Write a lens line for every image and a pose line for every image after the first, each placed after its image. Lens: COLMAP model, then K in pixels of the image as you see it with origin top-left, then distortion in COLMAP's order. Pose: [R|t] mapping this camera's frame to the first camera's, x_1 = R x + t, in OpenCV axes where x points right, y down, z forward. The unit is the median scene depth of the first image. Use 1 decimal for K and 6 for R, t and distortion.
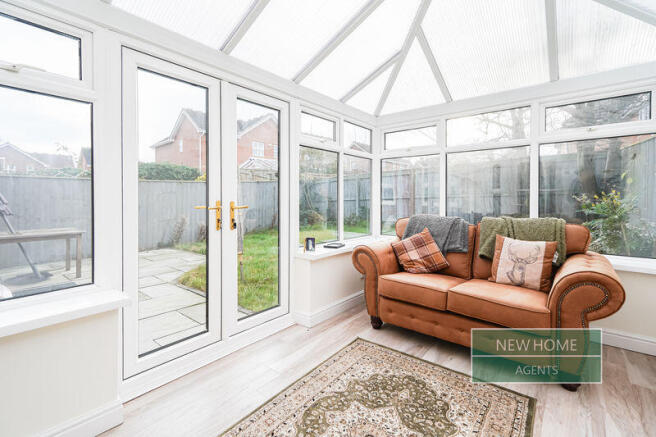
lens RADIAL K [[305.4, 0, 329.1], [0, 305.4, 201.6], [0, 0, 1]] dist [0.015882, 0.000154]
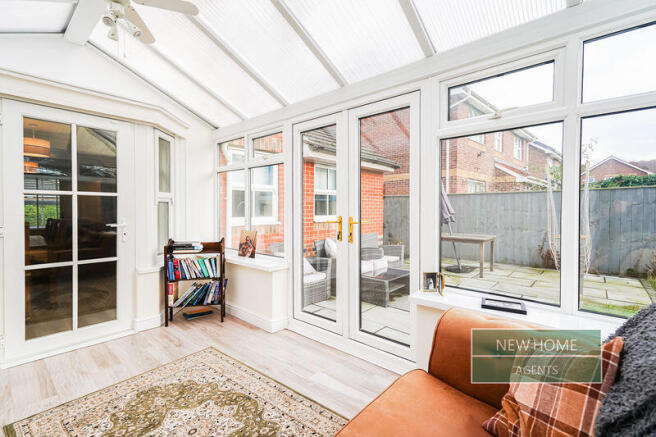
lens RADIAL K [[297.7, 0, 329.2], [0, 297.7, 215.3], [0, 0, 1]] dist [0.018472, -0.000114]
pose [[-0.031738, 0.022943, -0.999233, 0.886309], [-0.007146, 0.999706, 0.023180, -0.038439], [0.999471, 0.007876, -0.031565, 1.129054]]
